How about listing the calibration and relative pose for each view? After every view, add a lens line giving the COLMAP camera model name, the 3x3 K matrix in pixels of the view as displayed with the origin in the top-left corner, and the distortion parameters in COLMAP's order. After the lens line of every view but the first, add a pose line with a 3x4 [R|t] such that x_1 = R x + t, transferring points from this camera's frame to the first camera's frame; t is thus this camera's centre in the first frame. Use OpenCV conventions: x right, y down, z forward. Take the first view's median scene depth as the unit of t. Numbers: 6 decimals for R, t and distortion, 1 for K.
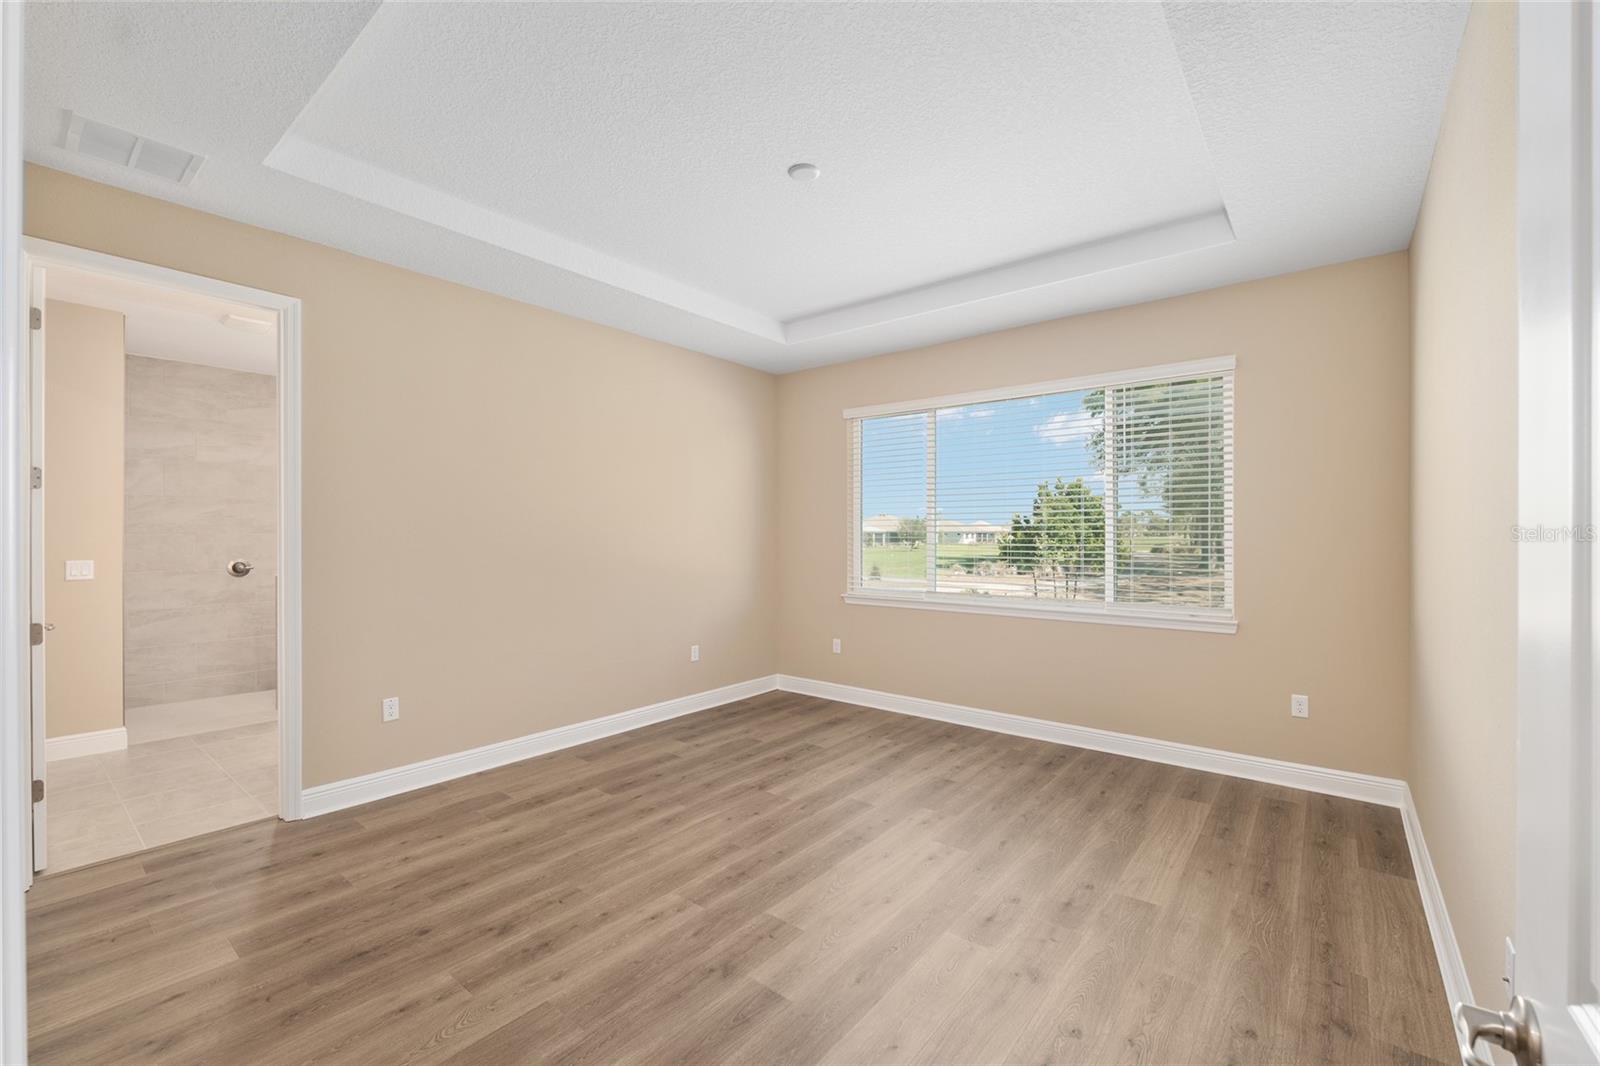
lens RADIAL K [[663.2, 0, 800.7], [0, 663.2, 540.1], [0, 0, 1]] dist [-0.012784, 0.000375]
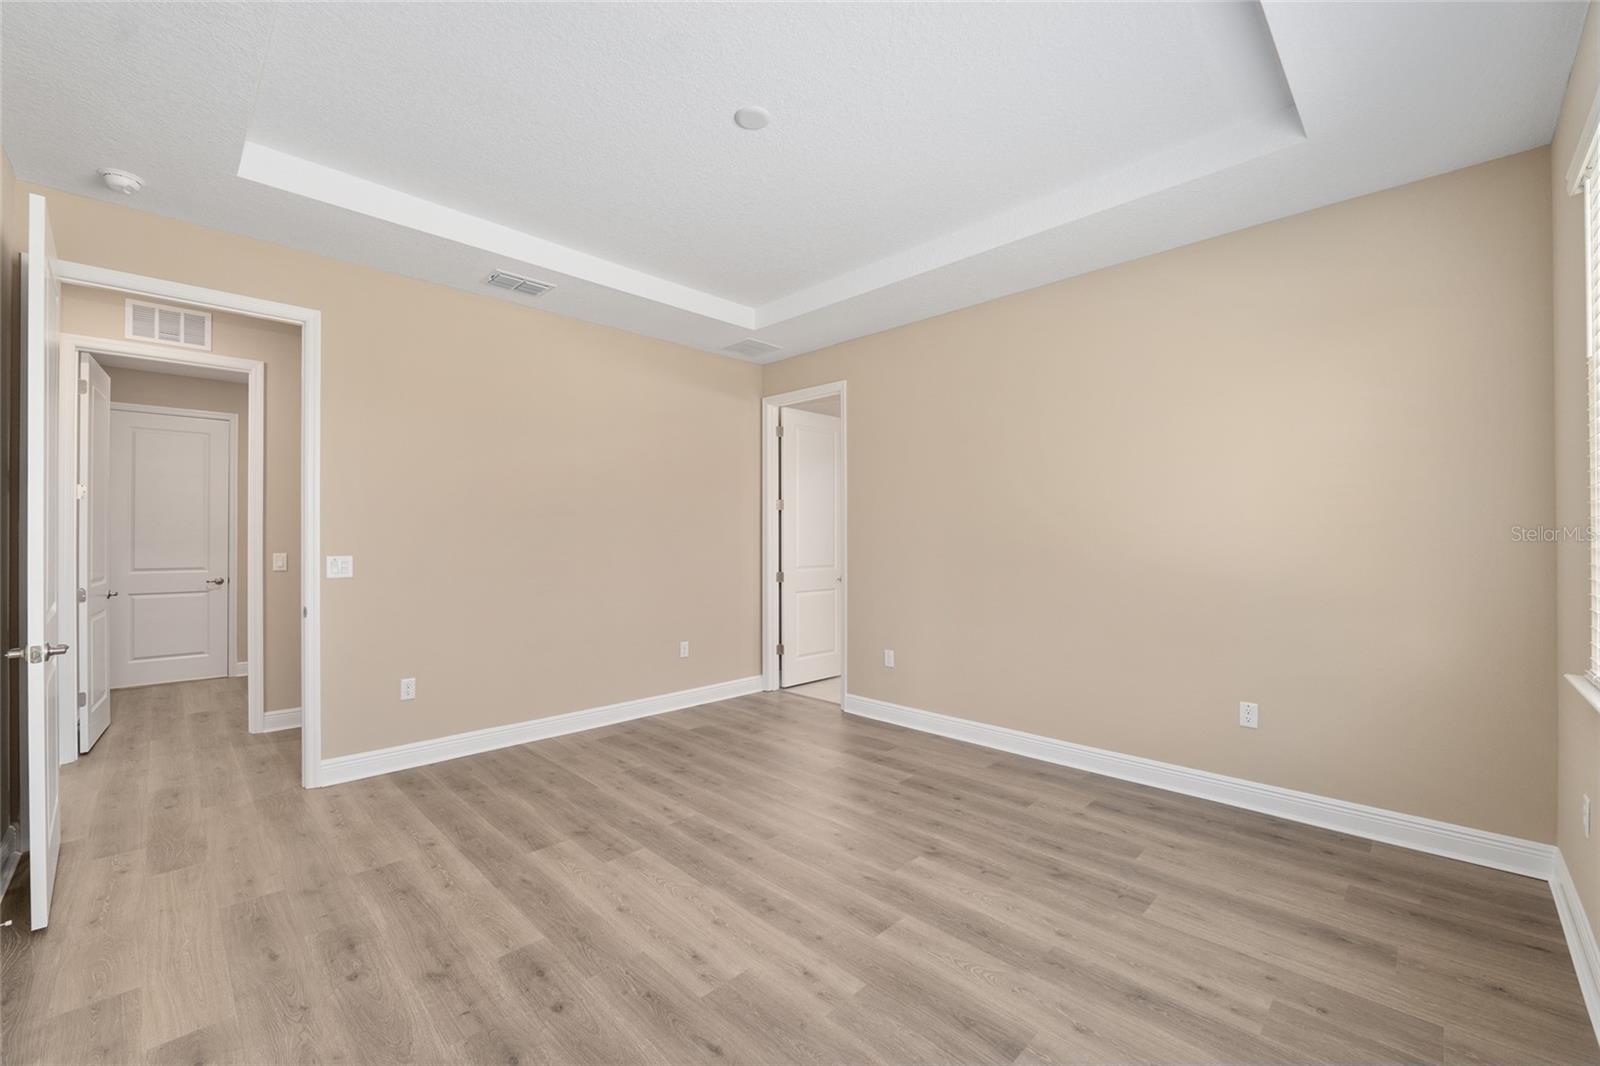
lens RADIAL K [[663.2, 0, 800.7], [0, 663.2, 540.1], [0, 0, 1]] dist [-0.012784, 0.000375]
pose [[-0.117099, -0.000564, -0.993120, 0.711061], [-0.005417, 0.999985, 0.000071, 0.016563], [0.993105, 0.005388, -0.117100, 0.940265]]
